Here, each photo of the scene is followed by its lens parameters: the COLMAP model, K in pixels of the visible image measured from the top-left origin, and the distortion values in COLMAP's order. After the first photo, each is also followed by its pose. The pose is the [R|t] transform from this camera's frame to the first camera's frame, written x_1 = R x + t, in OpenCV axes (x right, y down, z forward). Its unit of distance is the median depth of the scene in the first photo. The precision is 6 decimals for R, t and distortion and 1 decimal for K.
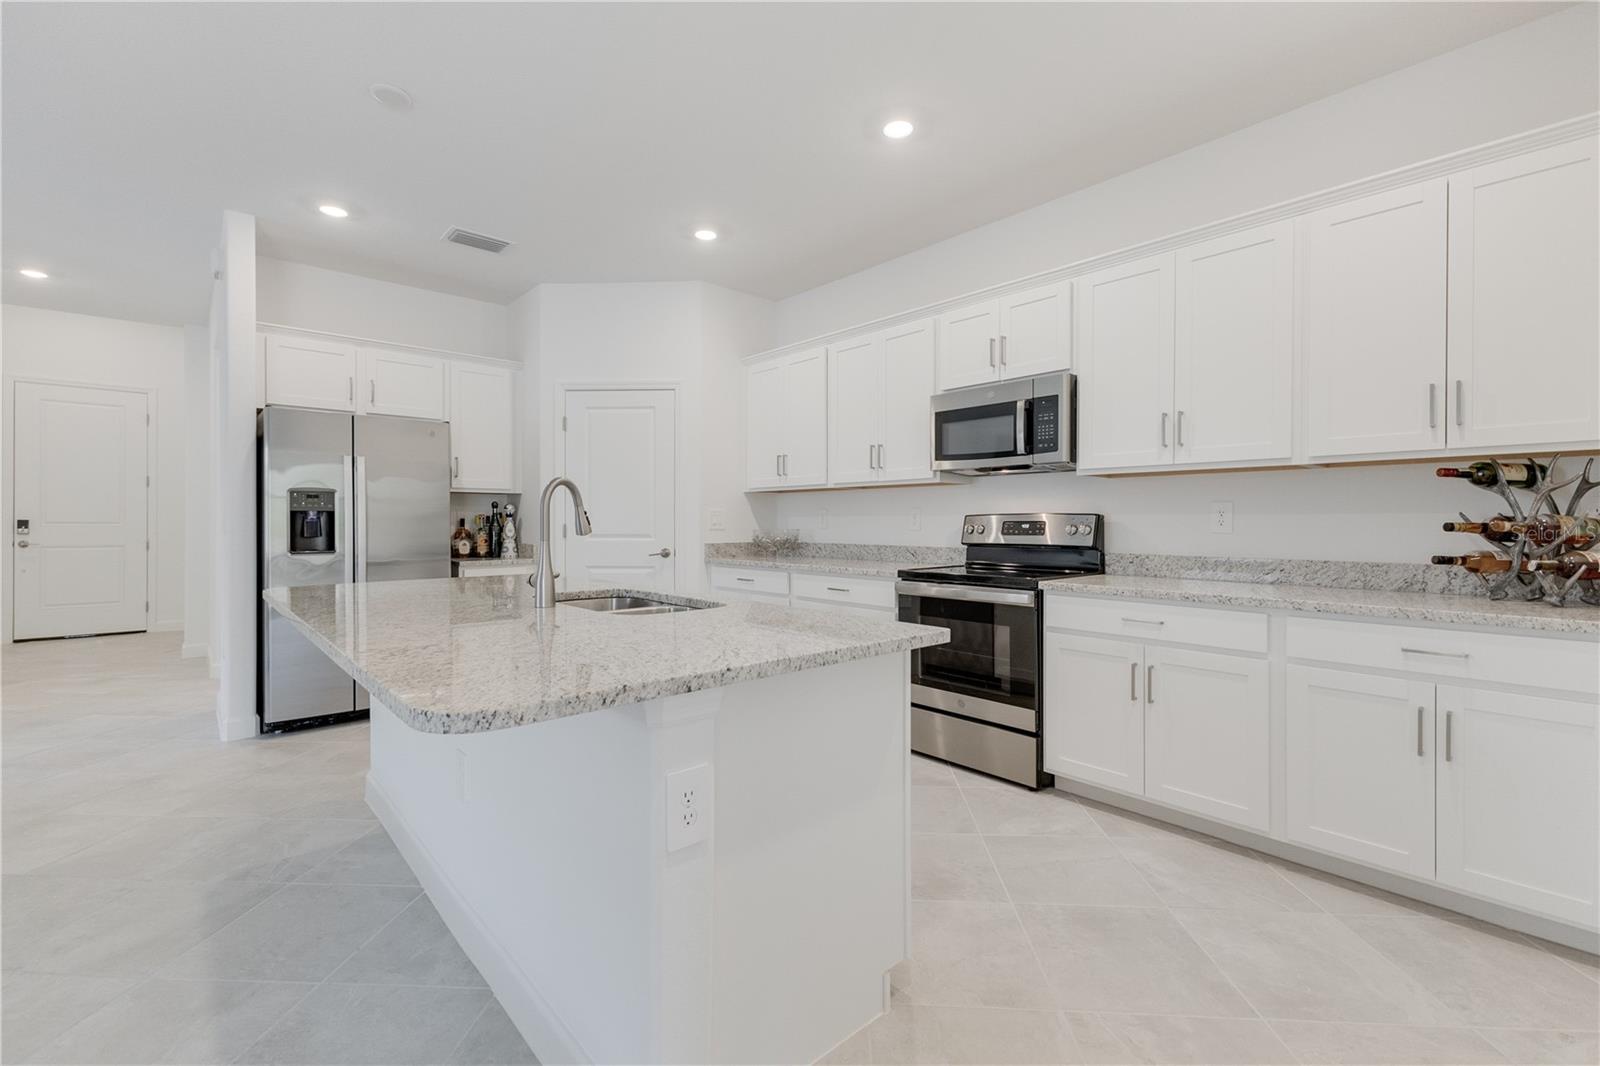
lens RADIAL K [[701.9, 0, 796.2], [0, 701.9, 526.1], [0, 0, 1]] dist [0.014271, -0.001840]
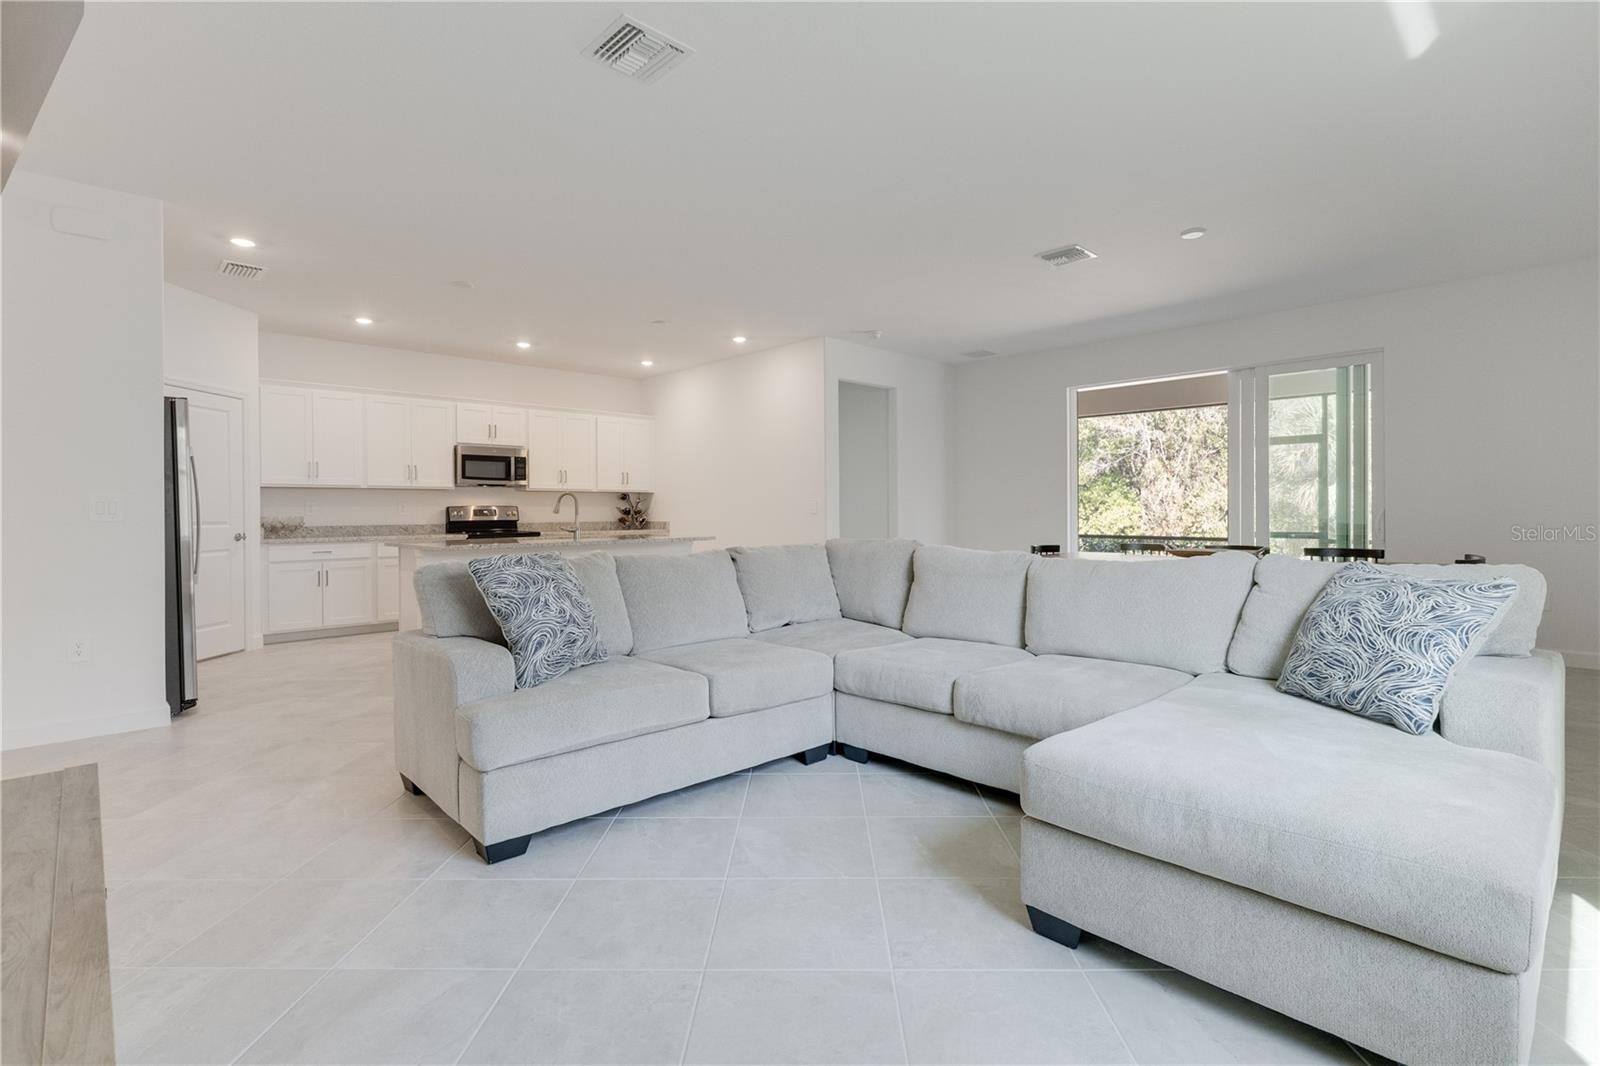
lens RADIAL K [[750.8, 0, 800.8], [0, 750.8, 519.3], [0, 0, 1]] dist [0.001815, -0.000862]
pose [[-0.051346, -0.010294, 0.998628, -1.887543], [0.014297, 0.999837, 0.011042, 0.010436], [-0.998579, 0.014844, -0.051191, 0.156793]]
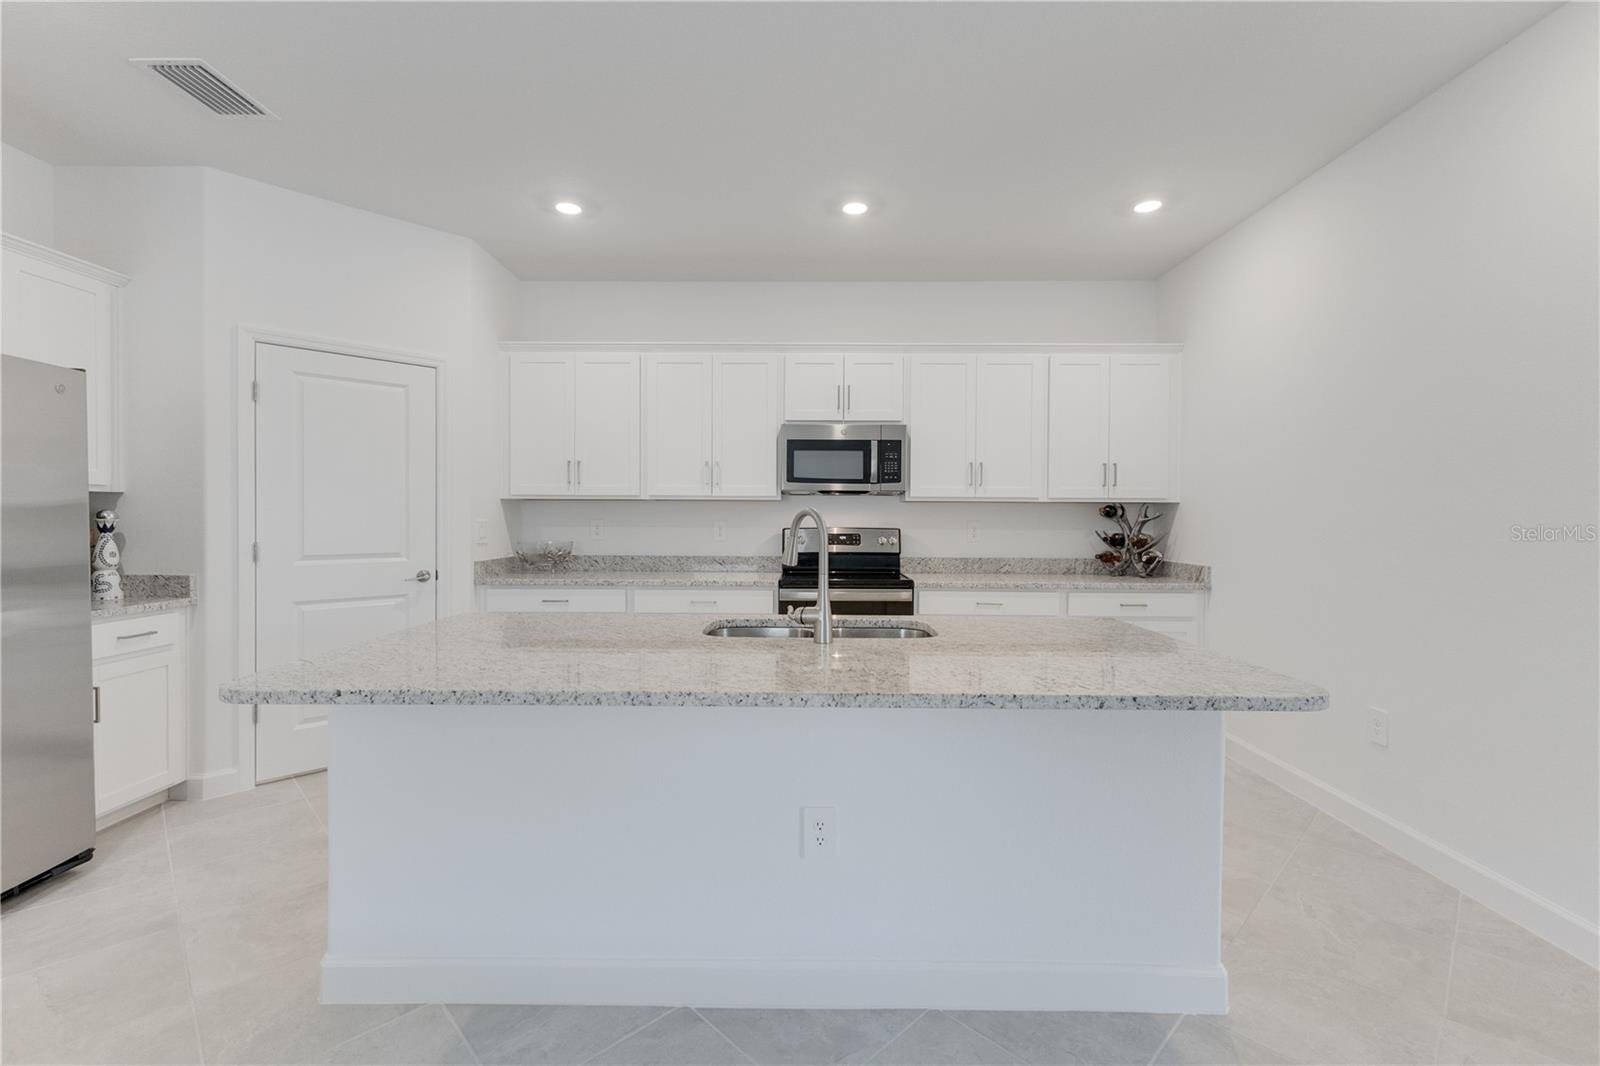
lens RADIAL K [[701.9, 0, 801.4], [0, 701.9, 525.0], [0, 0, 1]] dist [0.014271, -0.001840]
pose [[0.666618, -0.004943, 0.745383, -0.618472], [0.000212, 0.999979, 0.006442, -0.029288], [-0.745399, -0.004136, 0.666605, 0.213241]]
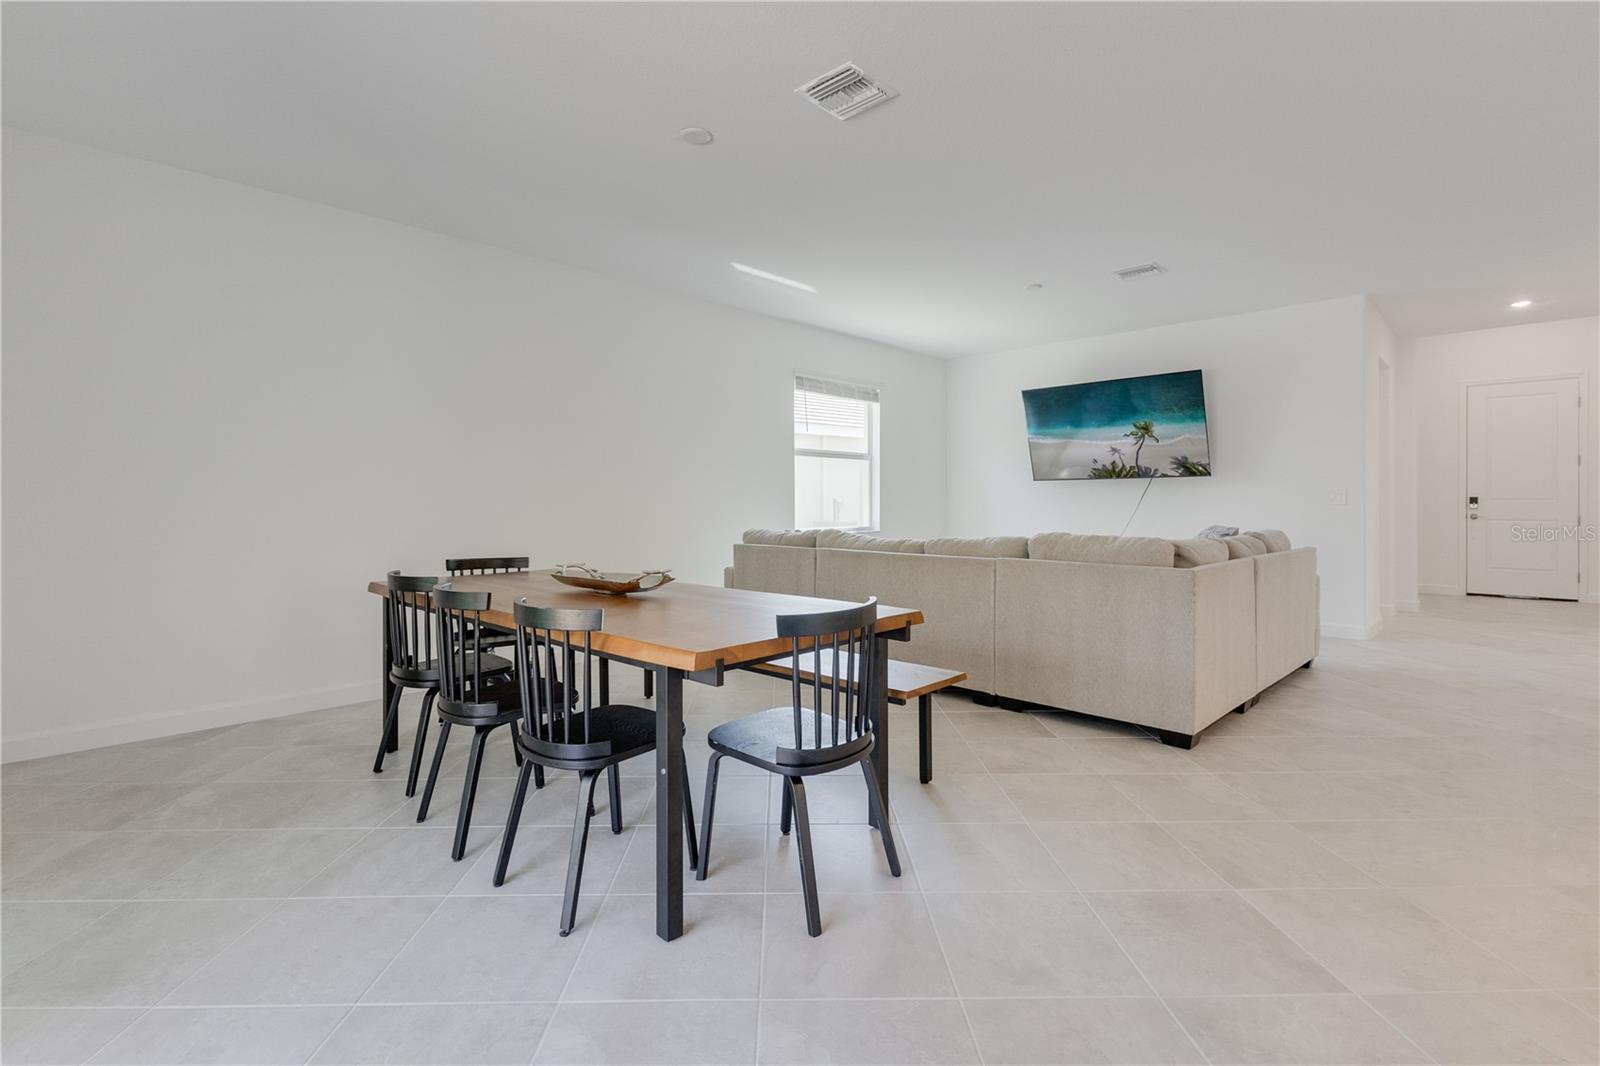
lens RADIAL K [[753.9, 0, 785.0], [0, 753.9, 490.6], [0, 0, 1]] dist [0.009173, -0.004985]
pose [[0.086145, -0.016733, -0.996142, 0.197680], [-0.002306, 0.999853, -0.016995, 0.010072], [0.996280, 0.003761, 0.086094, -0.525879]]
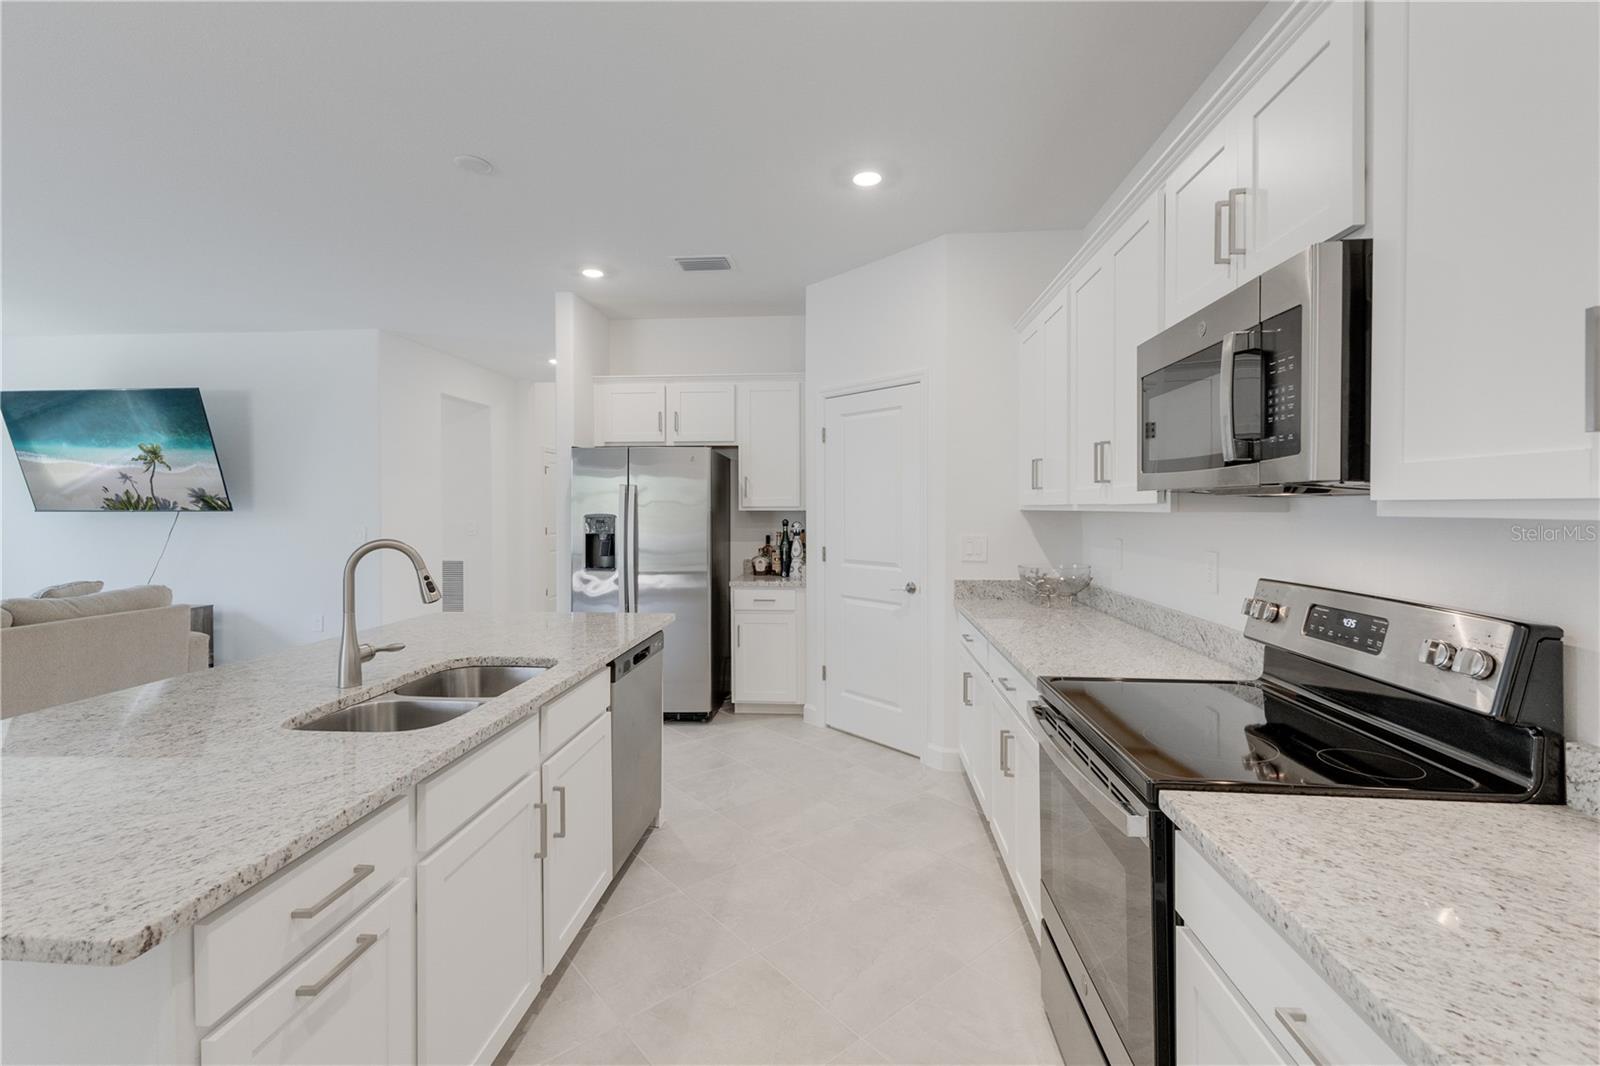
lens RADIAL K [[701.9, 0, 797.7], [0, 701.9, 513.2], [0, 0, 1]] dist [0.014271, -0.001840]
pose [[0.689874, 0.005773, -0.723906, 0.384302], [-0.004573, 0.999983, 0.003617, -0.062181], [0.723915, 0.000815, 0.689889, 0.449152]]
